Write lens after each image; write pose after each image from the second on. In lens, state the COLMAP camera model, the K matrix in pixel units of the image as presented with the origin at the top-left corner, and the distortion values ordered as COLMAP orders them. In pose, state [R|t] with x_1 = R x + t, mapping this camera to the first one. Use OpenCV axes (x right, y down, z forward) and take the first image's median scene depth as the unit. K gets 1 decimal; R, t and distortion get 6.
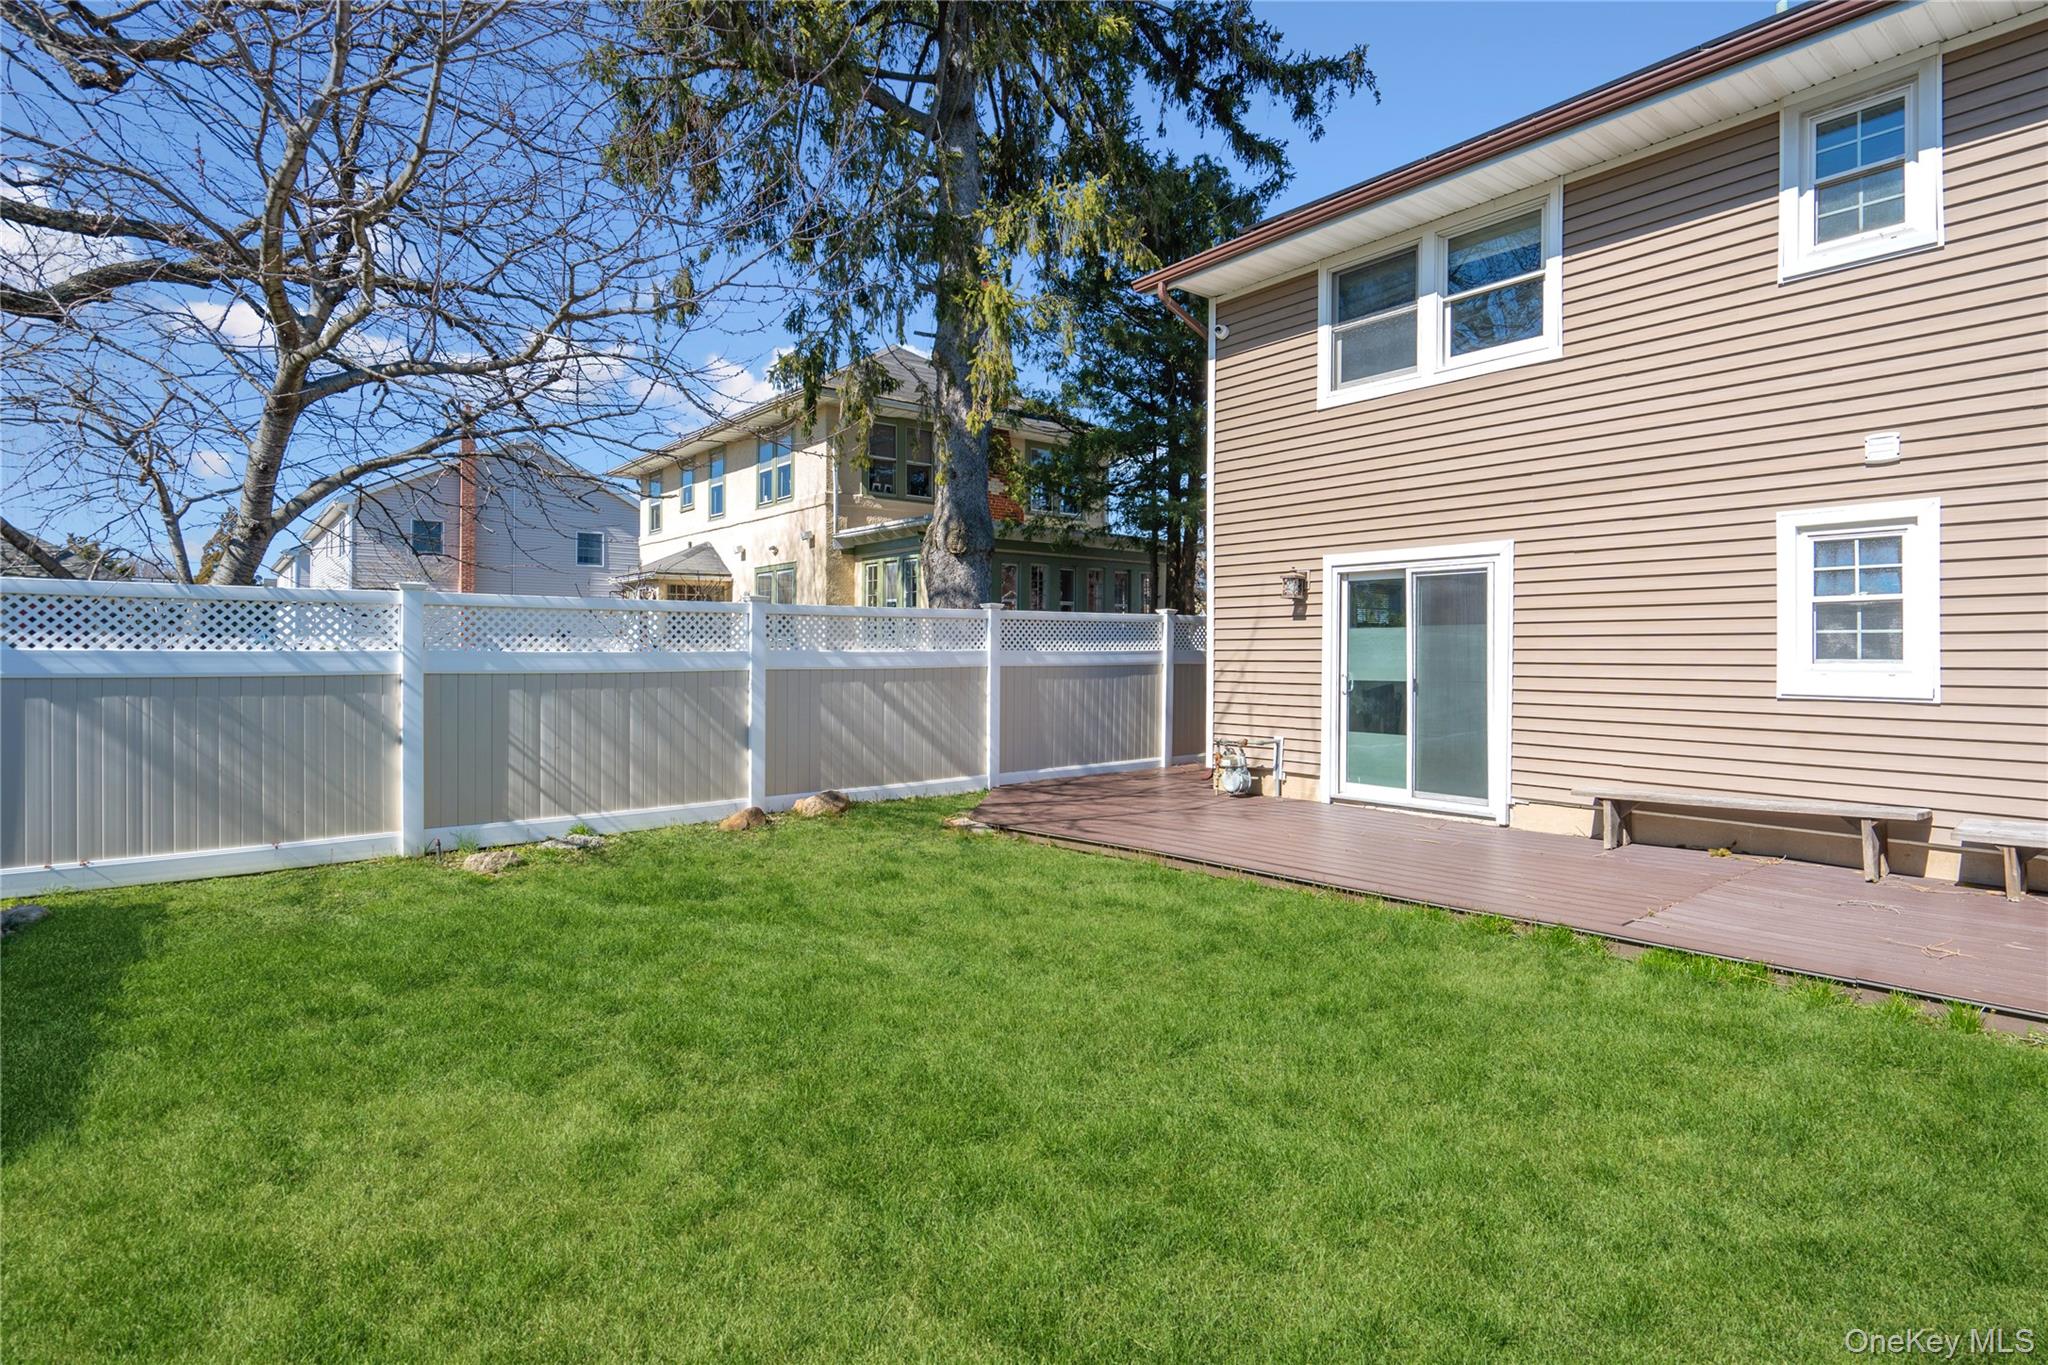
lens RADIAL K [[1006.5, 0, 1060.2], [0, 1006.5, 660.9], [0, 0, 1]] dist [0.016409, -0.000830]
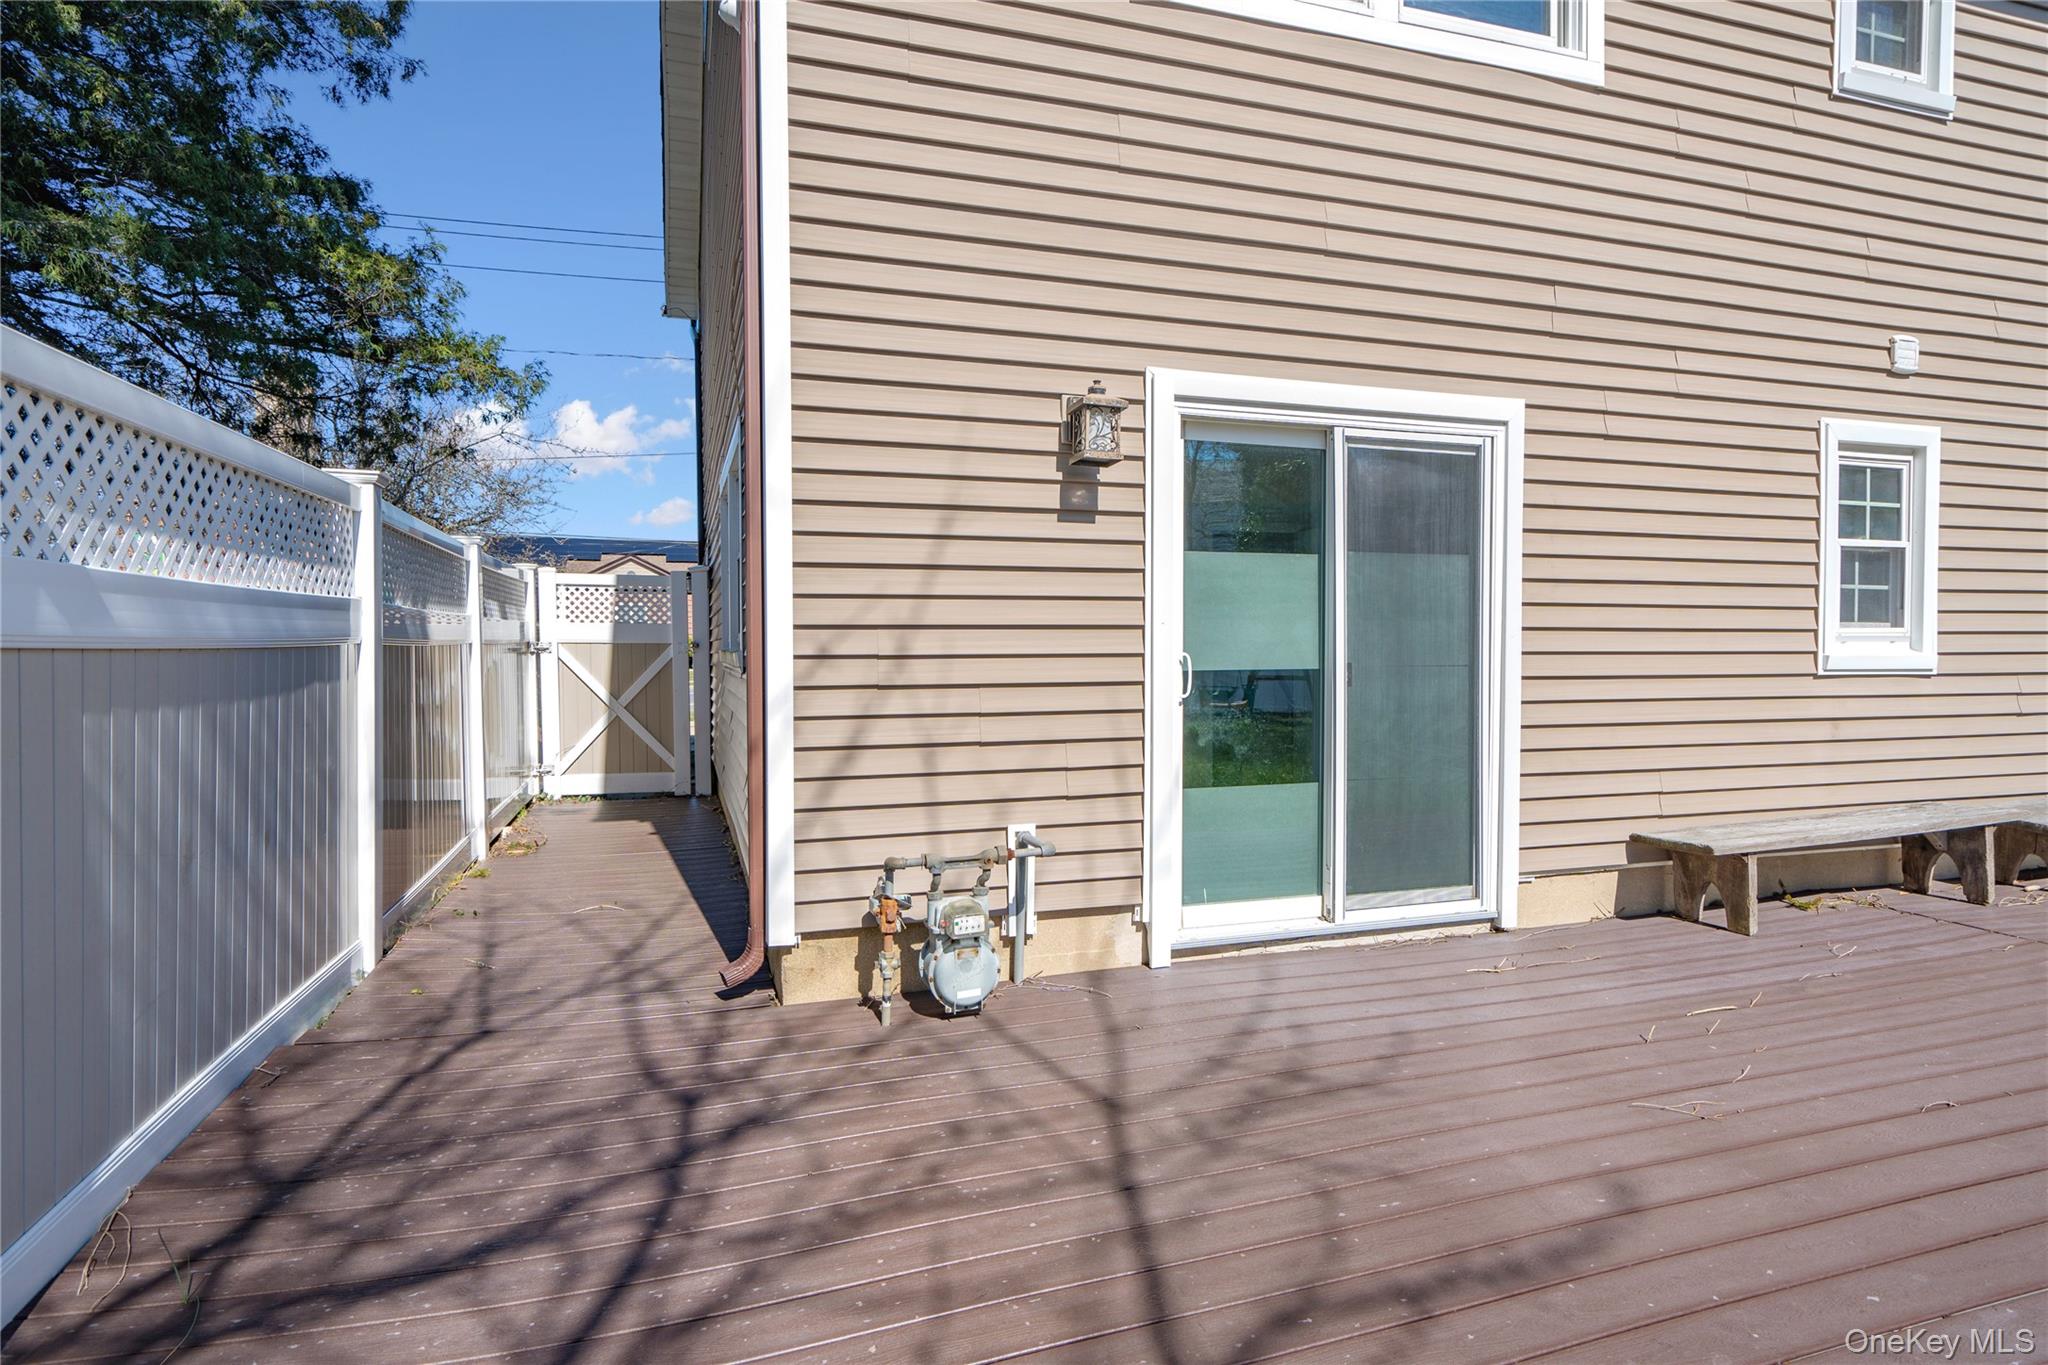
lens RADIAL K [[1098.2, 0, 1024.0], [0, 1098.2, 682.5], [0, 0, 1]] dist [0.021118, -0.000561]
pose [[0.374097, -0.038113, 0.926606, -0.185534], [0.006430, 0.999238, 0.038504, 0.005746], [-0.927367, -0.008446, 0.374057, 0.928533]]
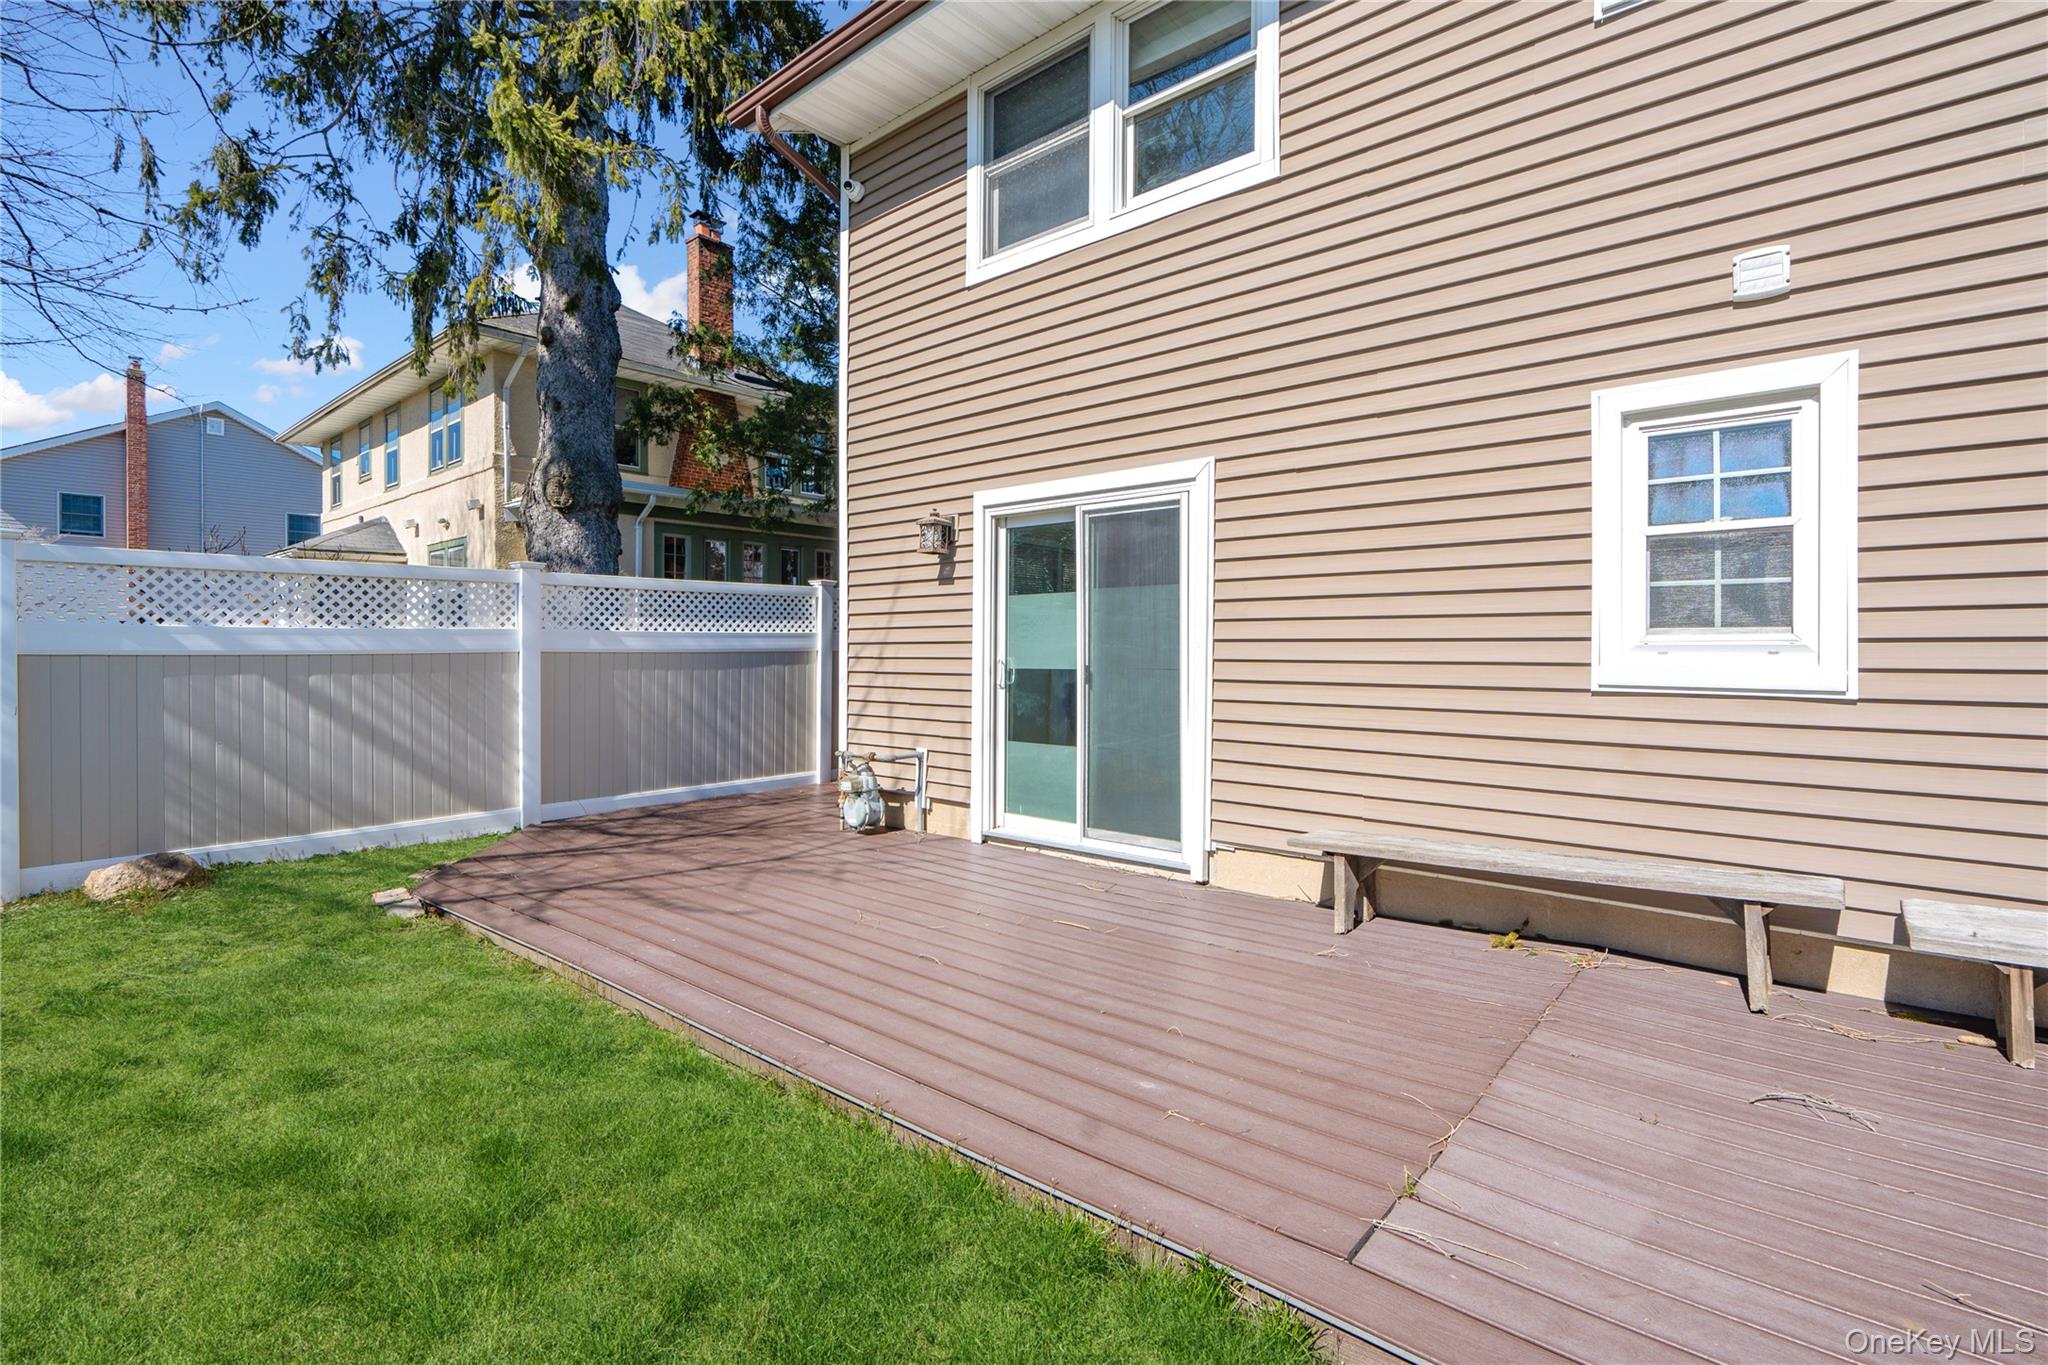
lens RADIAL K [[921.1, 0, 1028.7], [0, 921.1, 669.0], [0, 0, 1]] dist [-0.000269, 0.000740]
pose [[0.988097, -0.004244, 0.153771, 0.210470], [0.002219, 0.999909, 0.013339, 0.011236], [-0.153814, -0.012839, 0.988016, 0.373976]]
